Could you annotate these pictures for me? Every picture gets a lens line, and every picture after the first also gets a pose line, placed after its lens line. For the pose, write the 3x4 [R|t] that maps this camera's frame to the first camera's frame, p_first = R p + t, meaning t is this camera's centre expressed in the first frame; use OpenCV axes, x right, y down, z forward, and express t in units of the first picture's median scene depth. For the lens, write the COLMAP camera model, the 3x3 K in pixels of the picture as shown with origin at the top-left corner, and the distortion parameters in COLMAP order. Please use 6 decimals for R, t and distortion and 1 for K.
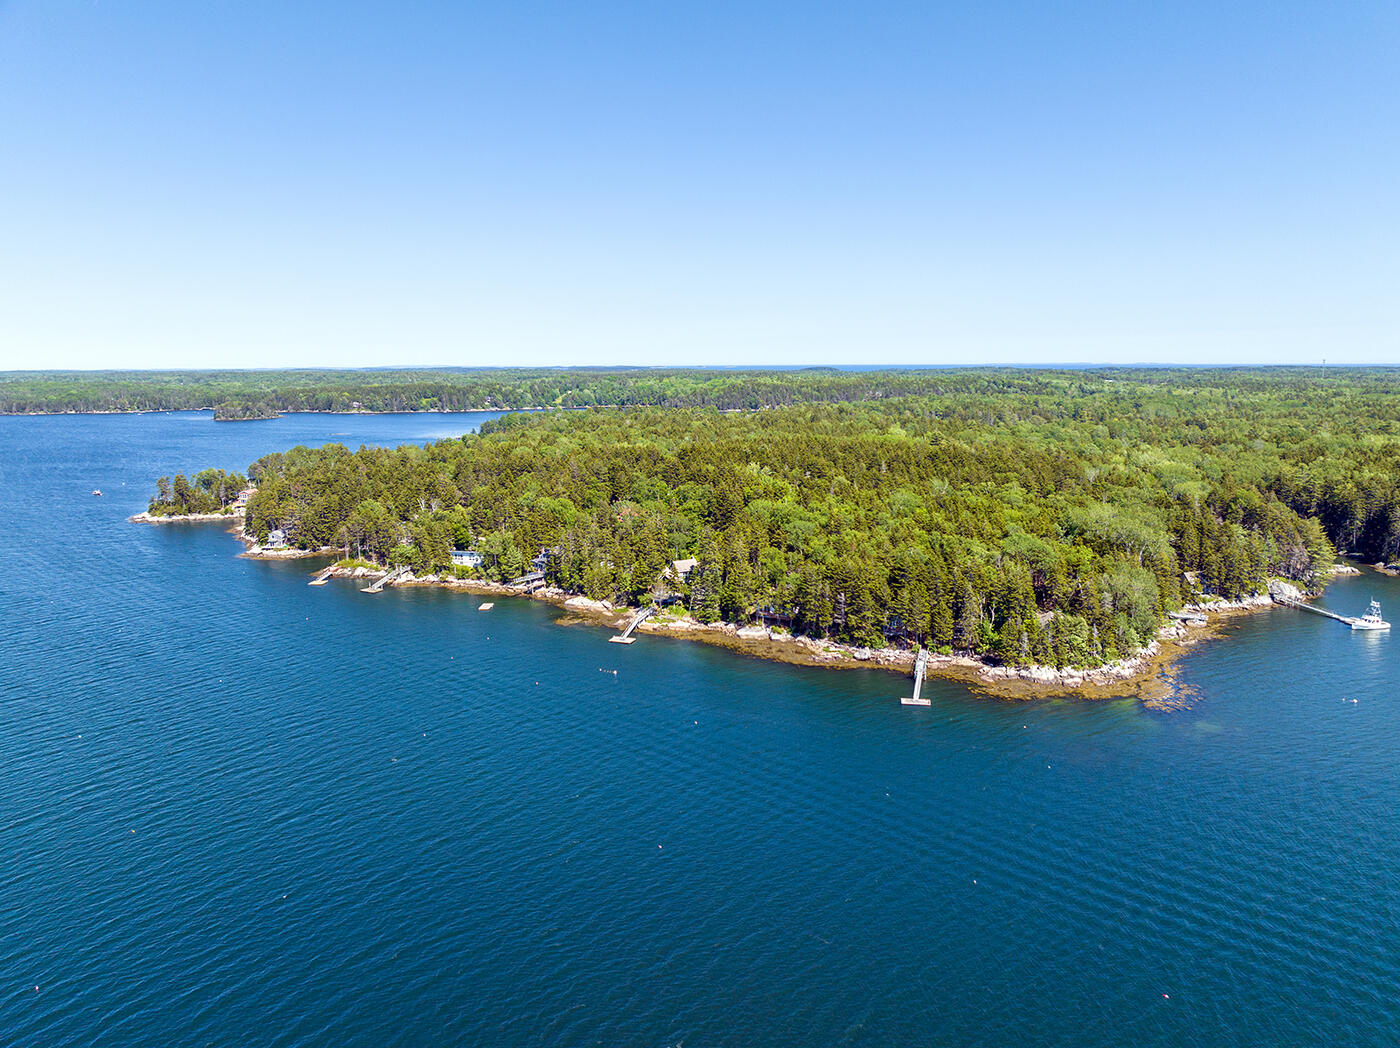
lens RADIAL K [[984.2, 0, 700.0], [0, 984.2, 524.0], [0, 0, 1]] dist [-0.035878, 0.021085]
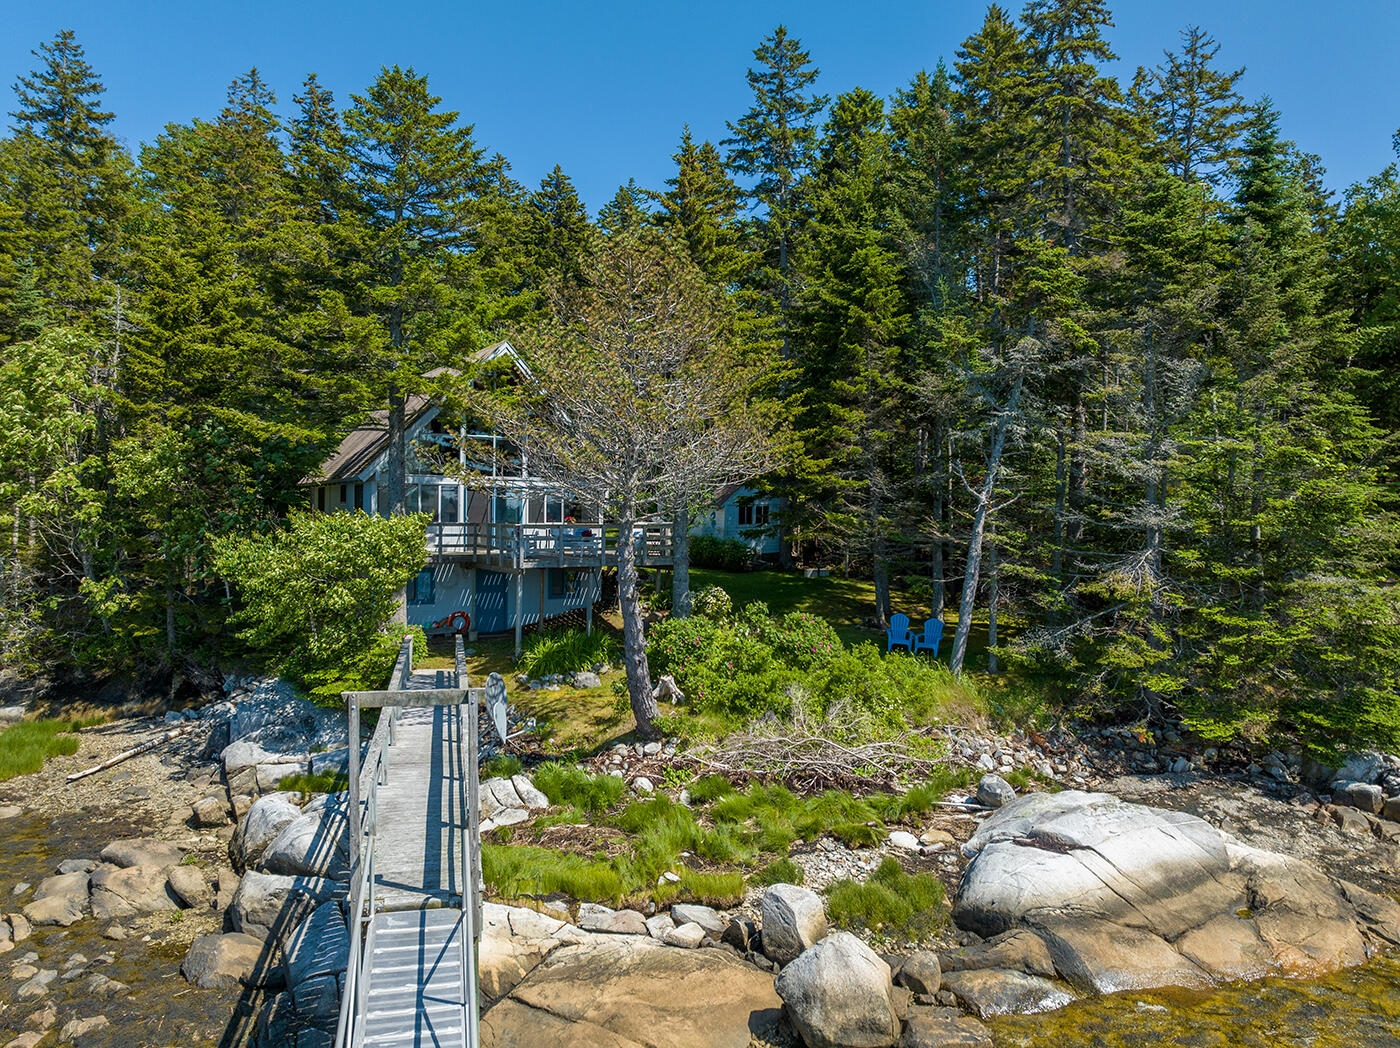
lens RADIAL K [[1004.1, 0, 700.0], [0, 1004.1, 524.0], [0, 0, 1]] dist [-0.042475, 0.032661]
pose [[0.869669, 0.006646, 0.493590, -0.063295], [0.066628, 0.989179, -0.130713, 0.078038], [-0.489118, 0.146563, 0.859816, 0.839163]]
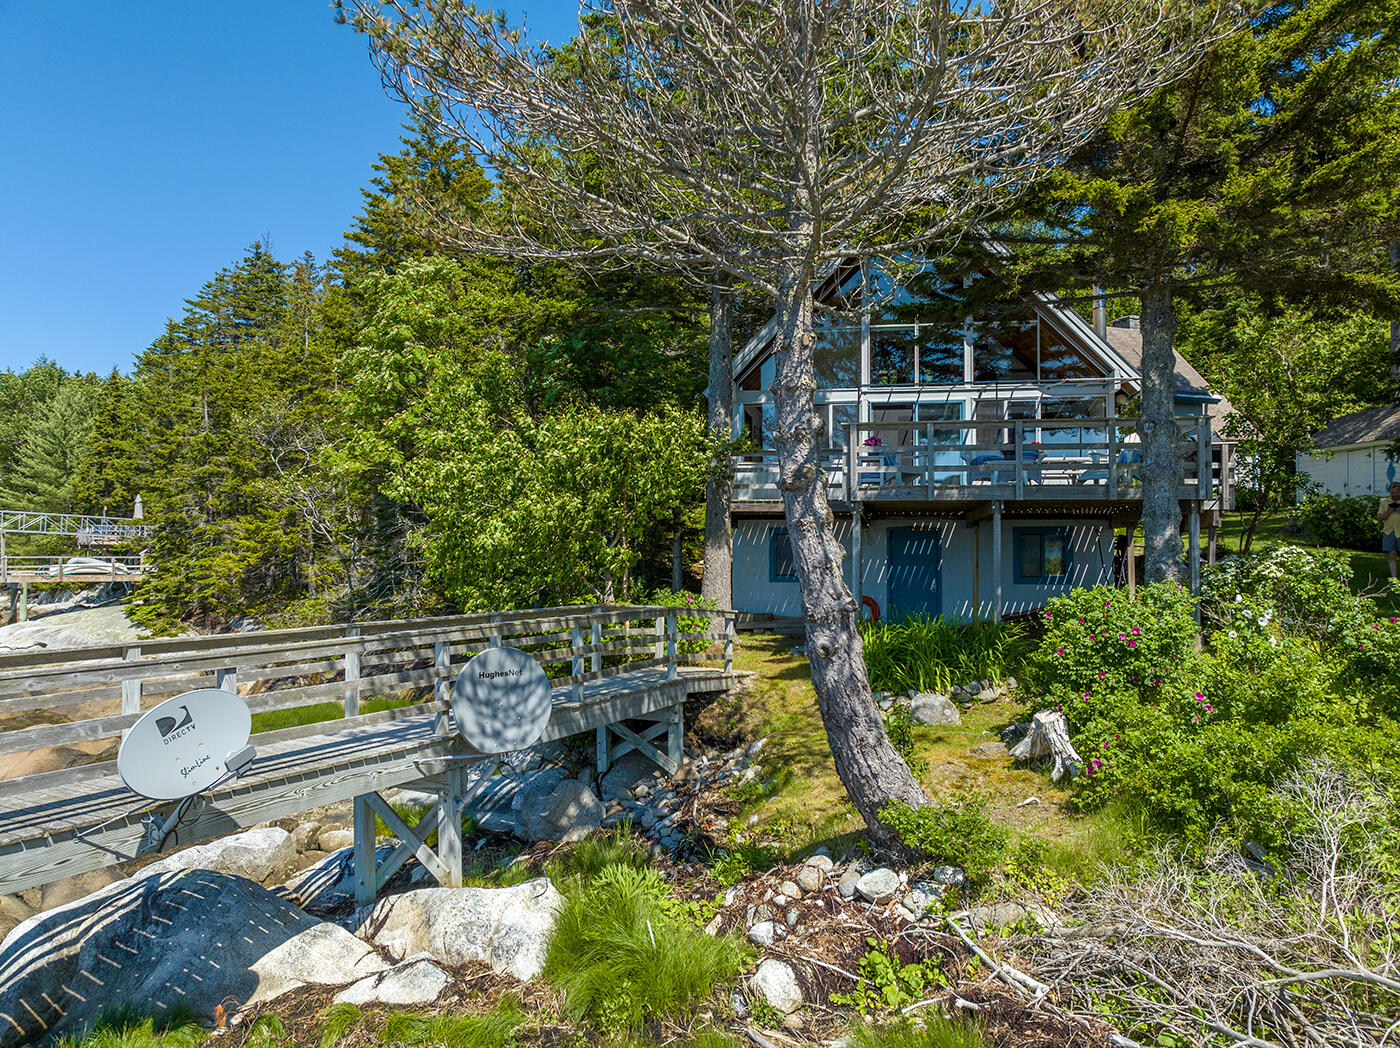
lens RADIAL K [[984.2, 0, 700.0], [0, 984.2, 524.0], [0, 0, 1]] dist [-0.035878, 0.021085]
pose [[0.980045, 0.003540, -0.198742, -0.033683], [-0.041037, 0.981905, -0.184874, 0.079613], [0.194492, 0.189340, 0.962457, 0.872351]]
